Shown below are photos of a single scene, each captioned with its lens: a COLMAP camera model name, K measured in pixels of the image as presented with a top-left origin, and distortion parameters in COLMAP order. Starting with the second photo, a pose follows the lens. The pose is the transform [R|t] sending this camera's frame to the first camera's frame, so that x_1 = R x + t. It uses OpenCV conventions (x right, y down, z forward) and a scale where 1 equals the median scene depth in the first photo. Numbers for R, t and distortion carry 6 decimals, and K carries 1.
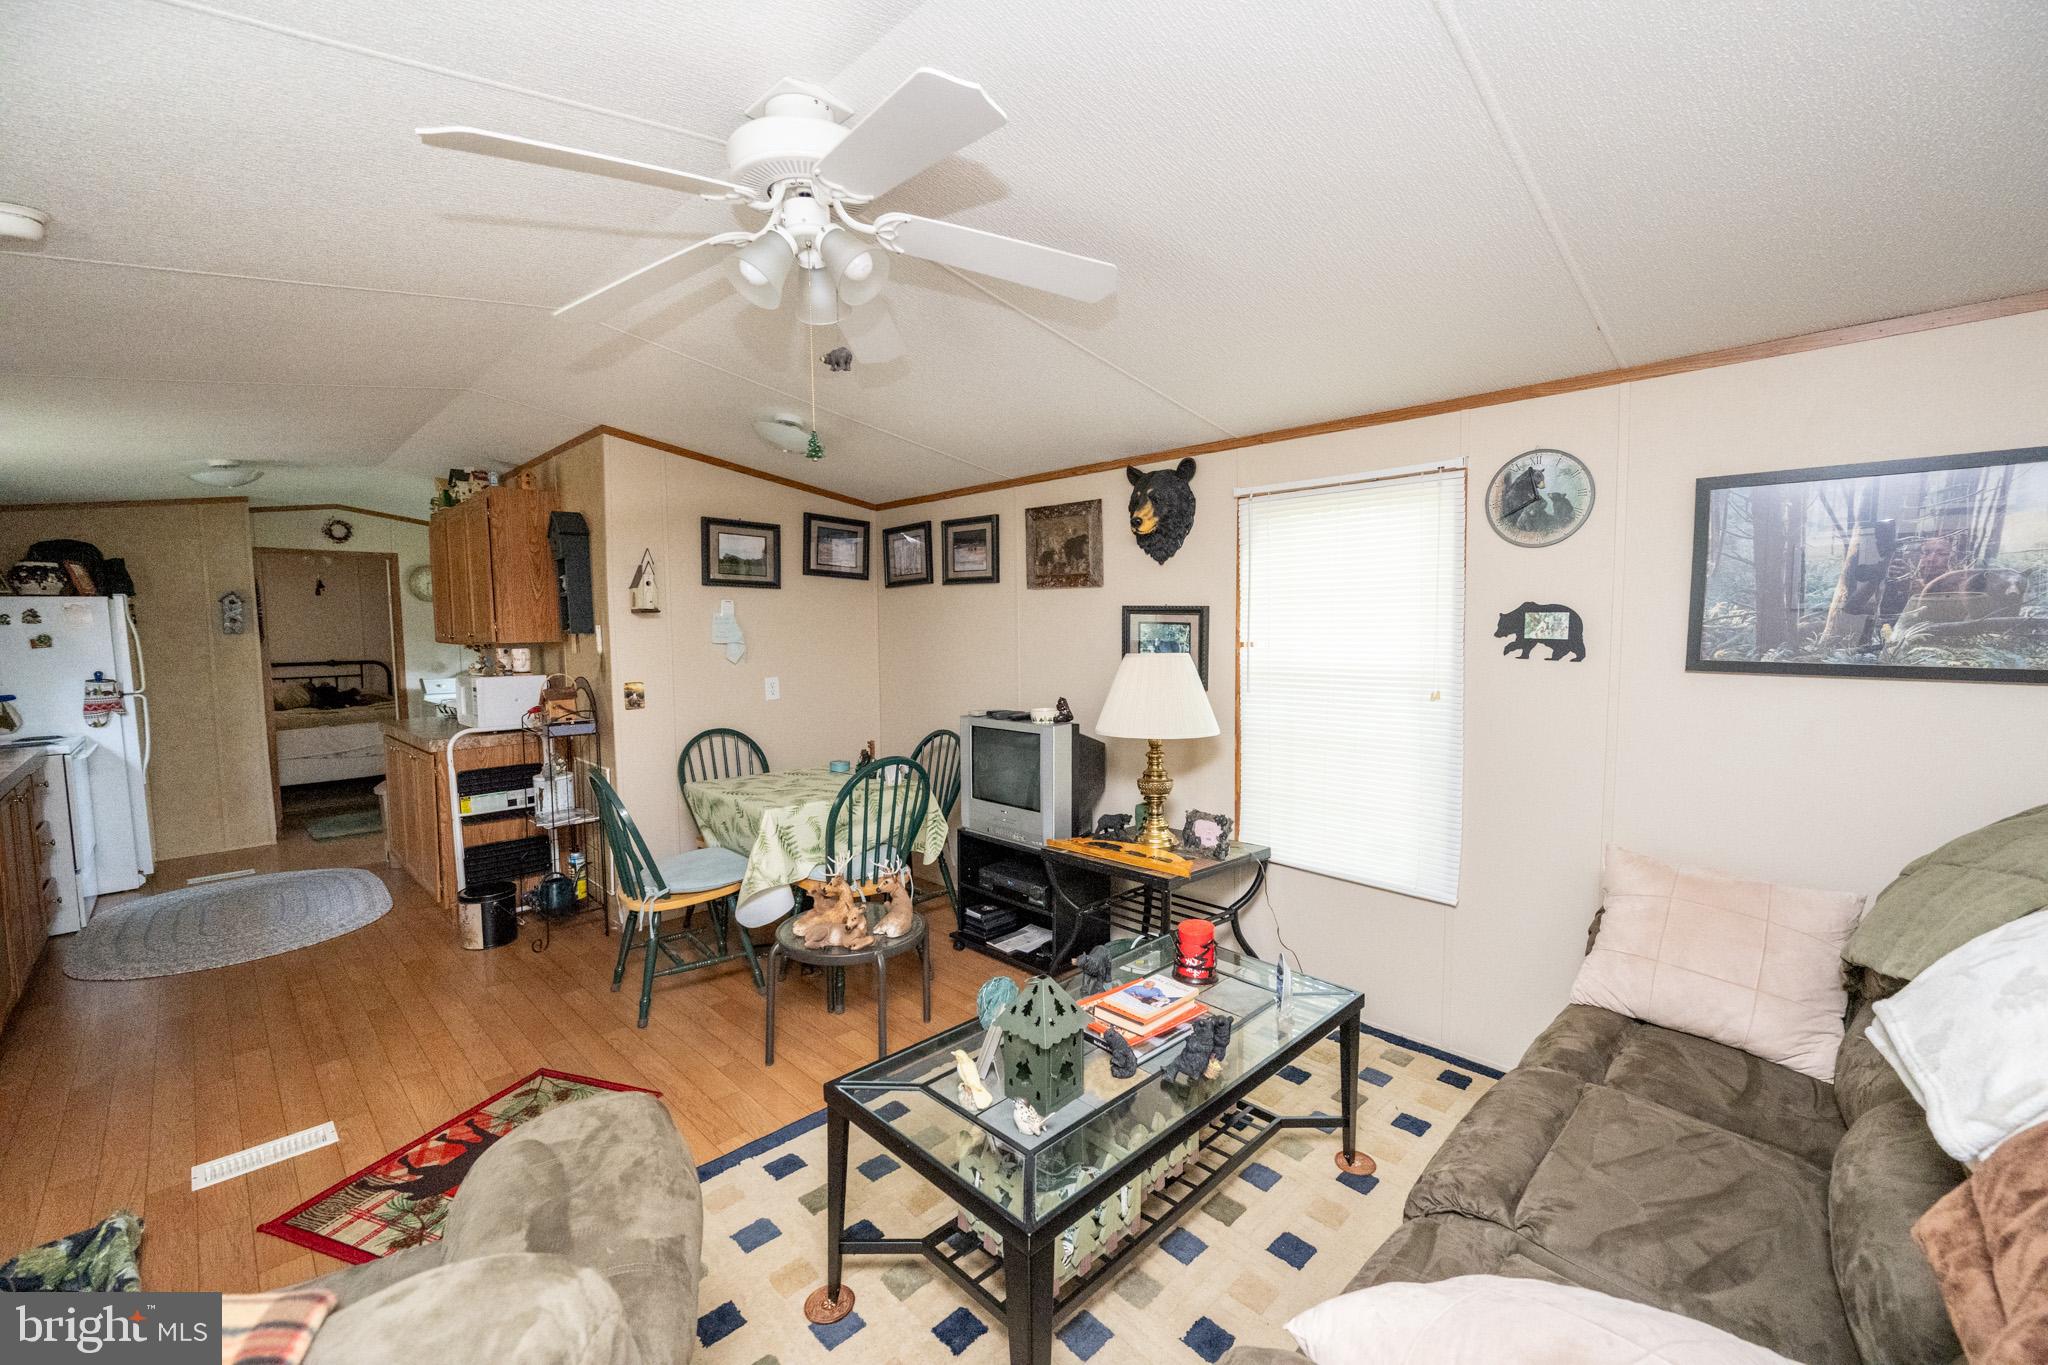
lens RADIAL K [[808.8, 0, 978.2], [0, 808.8, 682.7], [0, 0, 1]] dist [-0.007155, 0.001801]
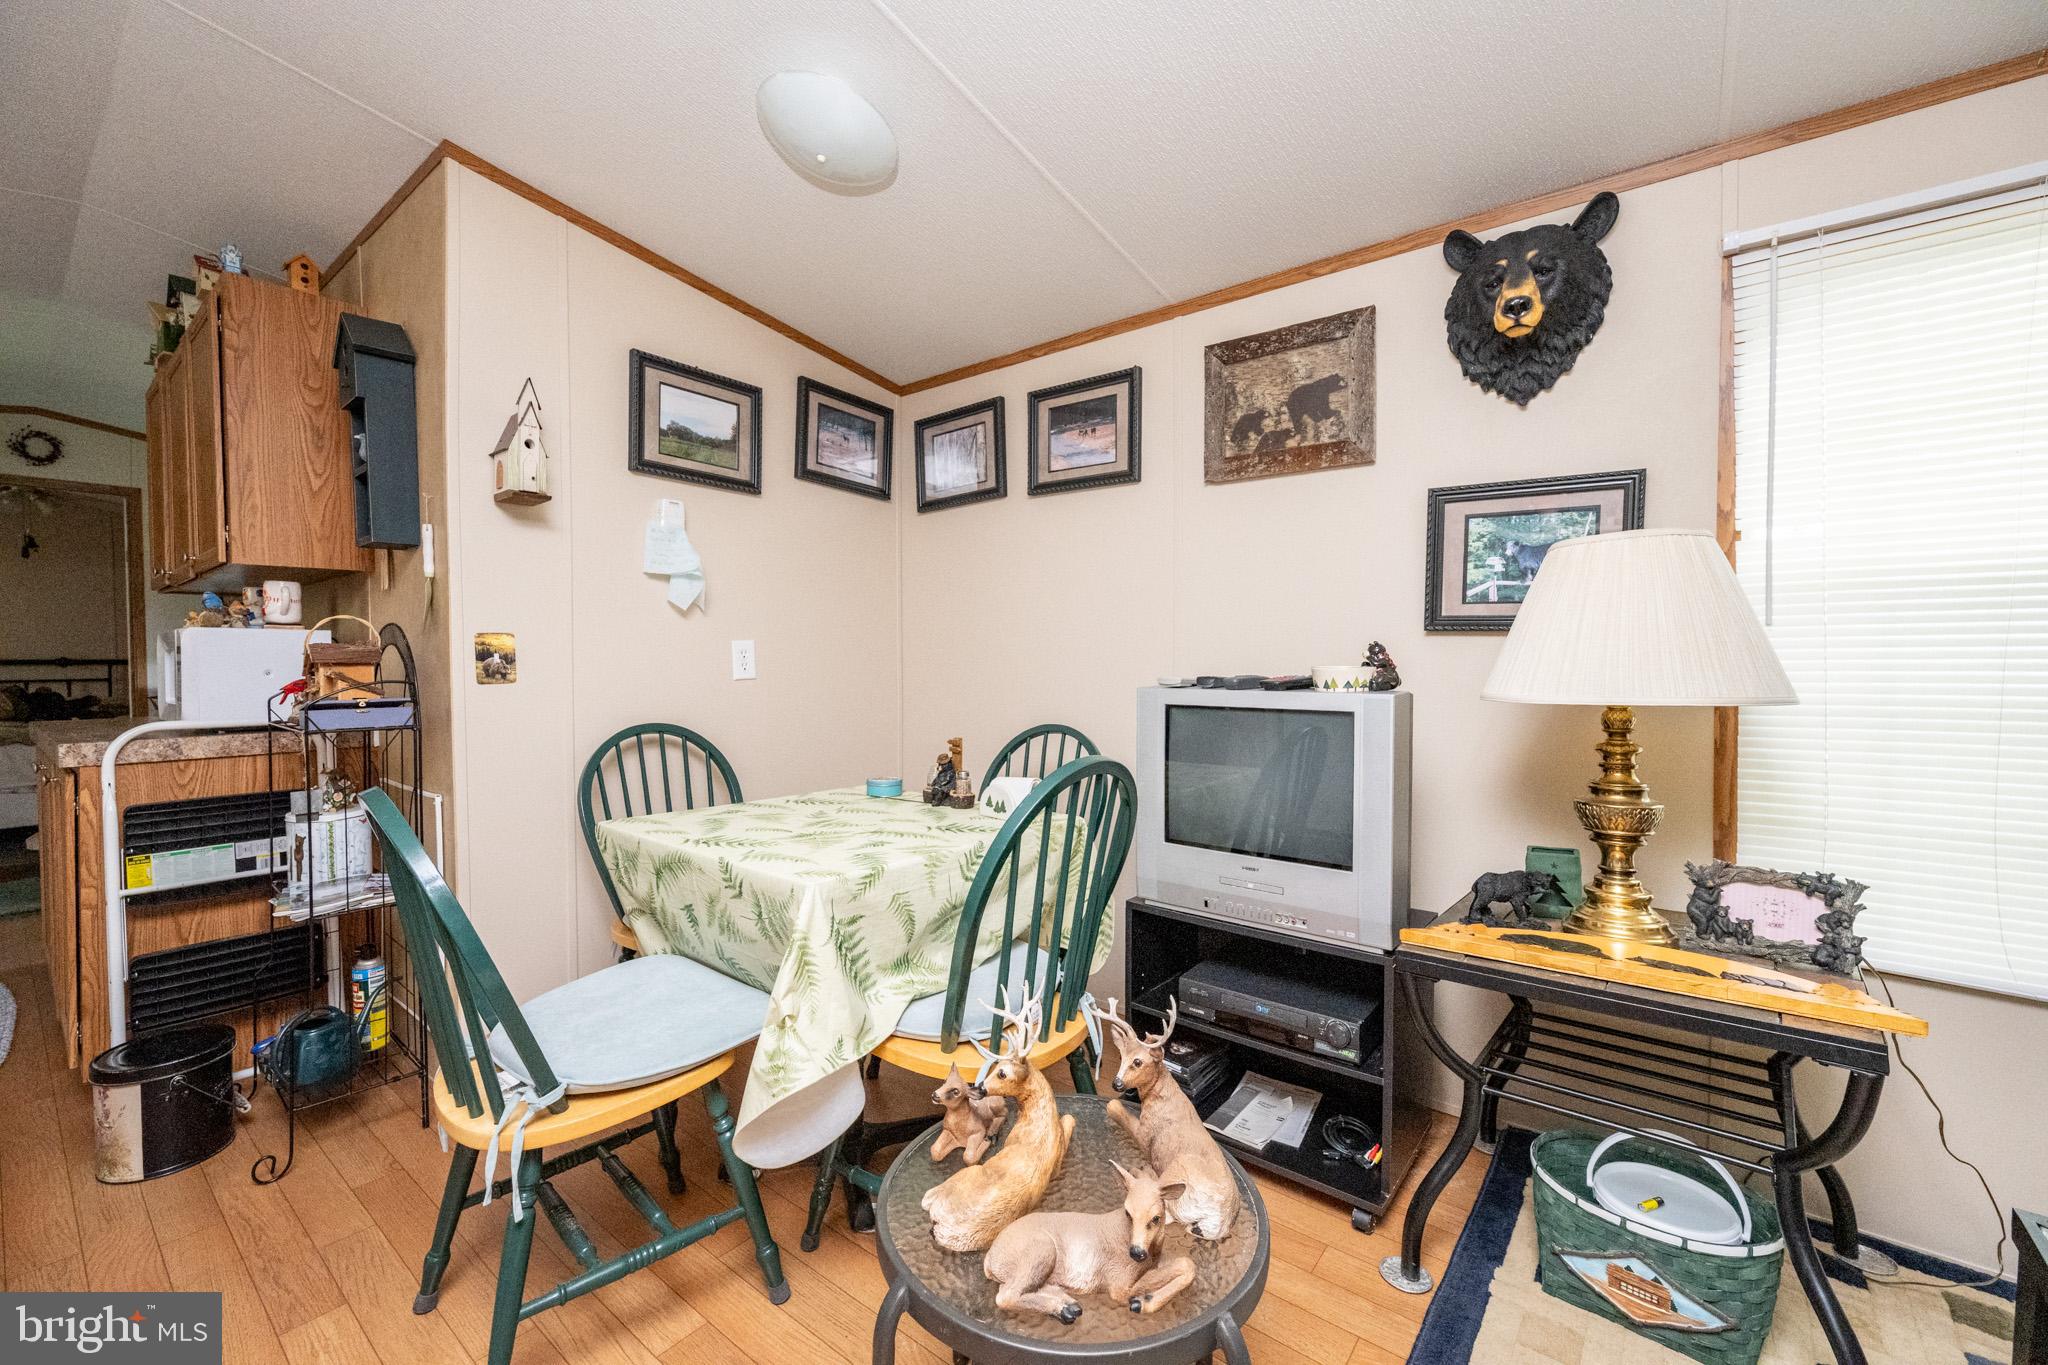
lens RADIAL K [[808.8, 0, 970.8], [0, 808.8, 676.4], [0, 0, 1]] dist [-0.007155, 0.001801]
pose [[0.993176, 0.005404, 0.116496, -0.188496], [0.000186, 0.998851, -0.047922, 0.057118], [-0.116621, 0.047617, 0.992034, 0.465804]]
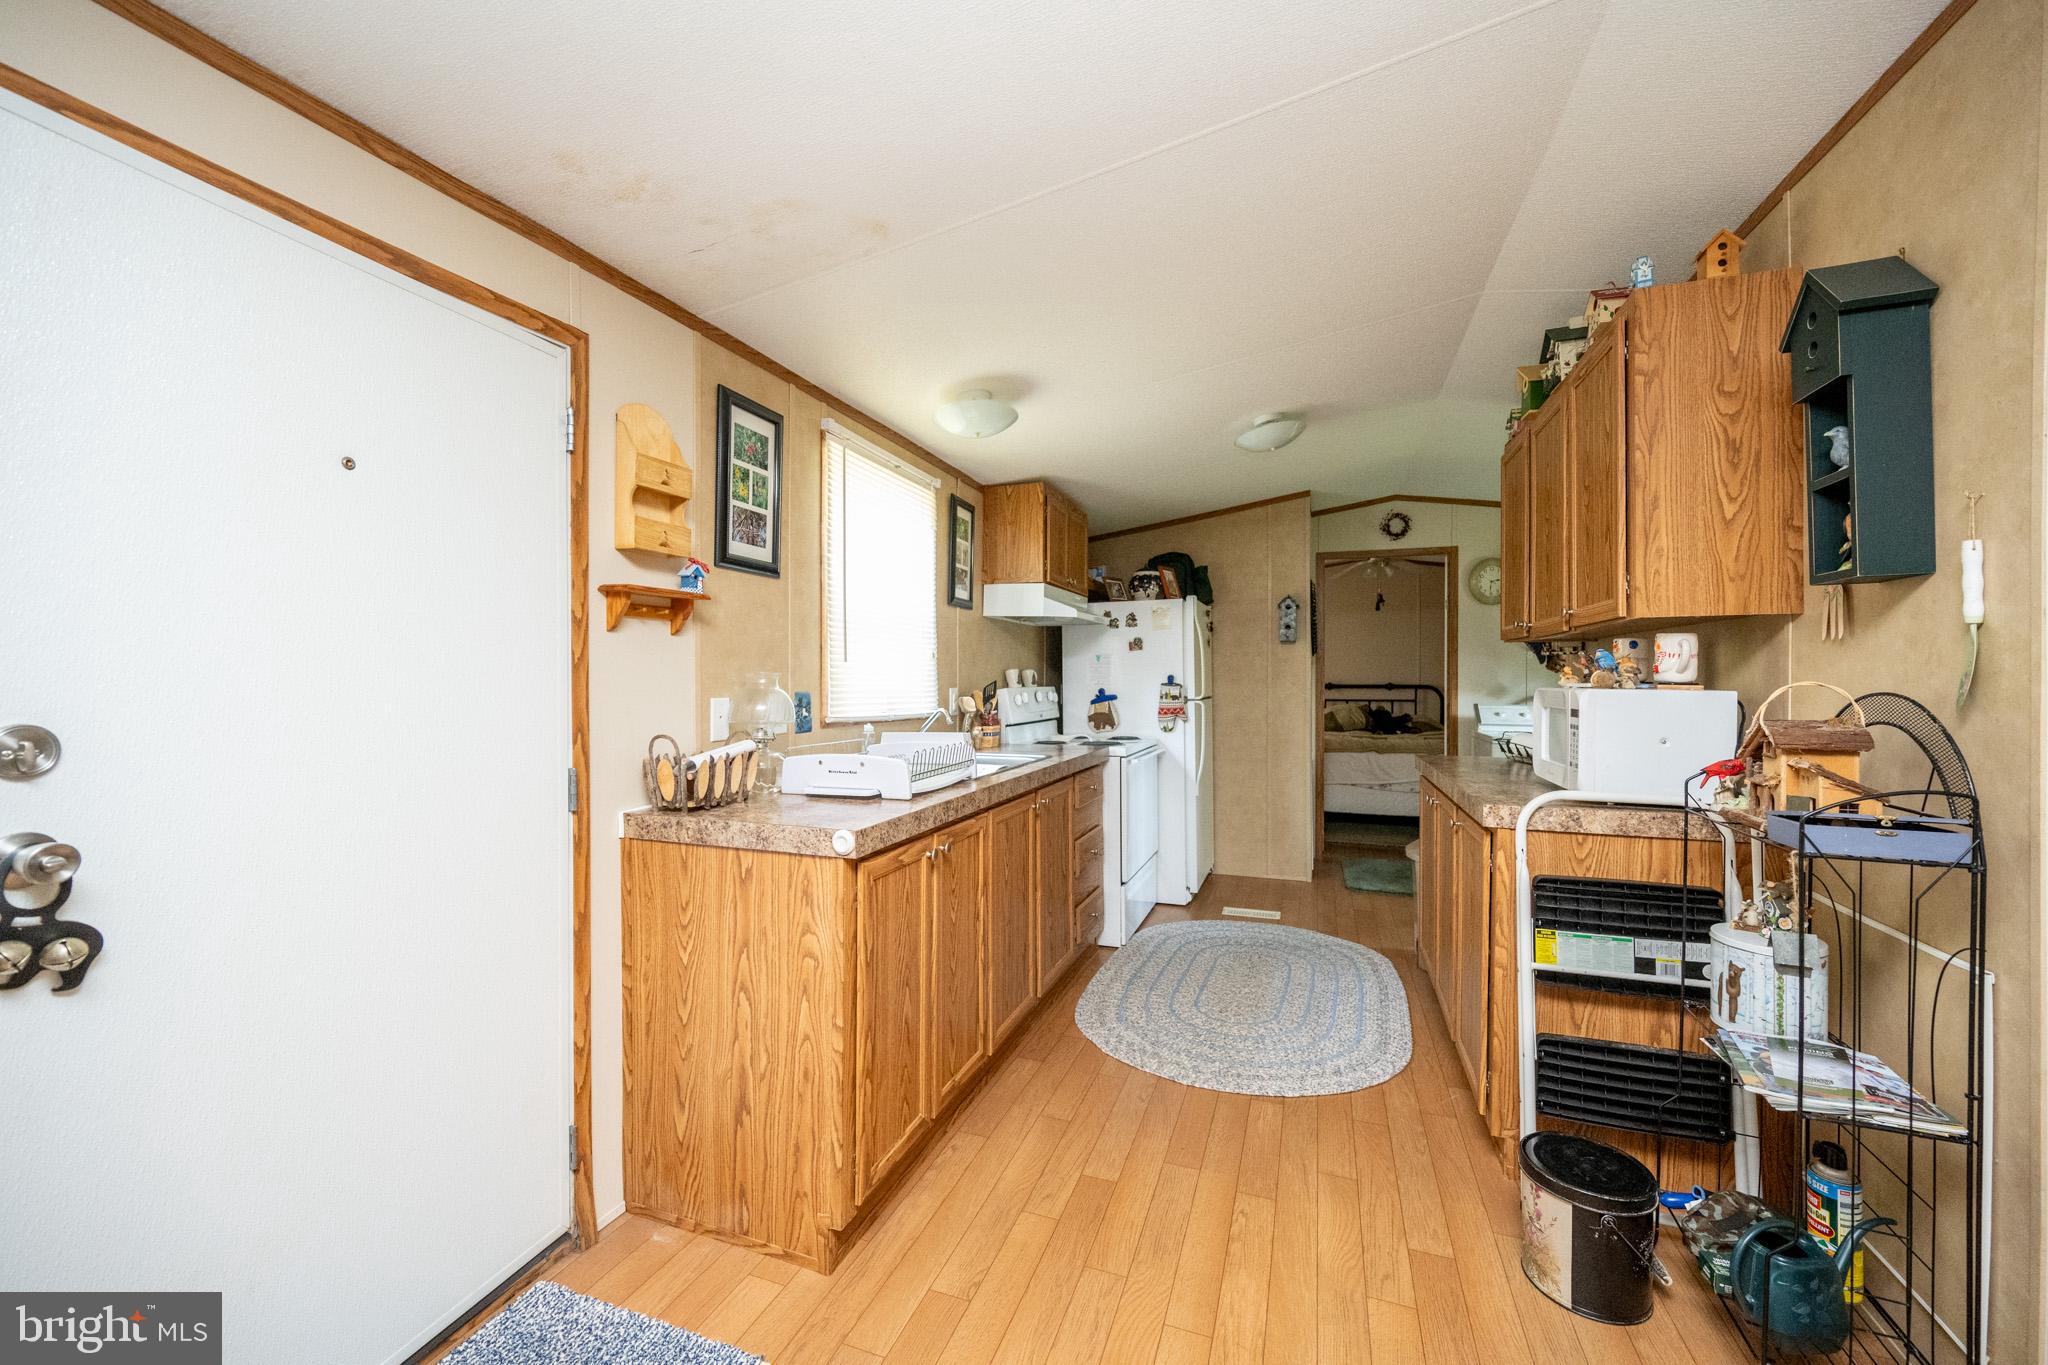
lens RADIAL K [[808.8, 0, 1086.1], [0, 808.8, 684.1], [0, 0, 1]] dist [-0.007155, 0.001801]
pose [[0.494187, 0.024251, -0.869017, -0.381095], [-0.068508, 0.997589, -0.011120, 0.018777], [0.866652, 0.065030, 0.494656, 0.548037]]
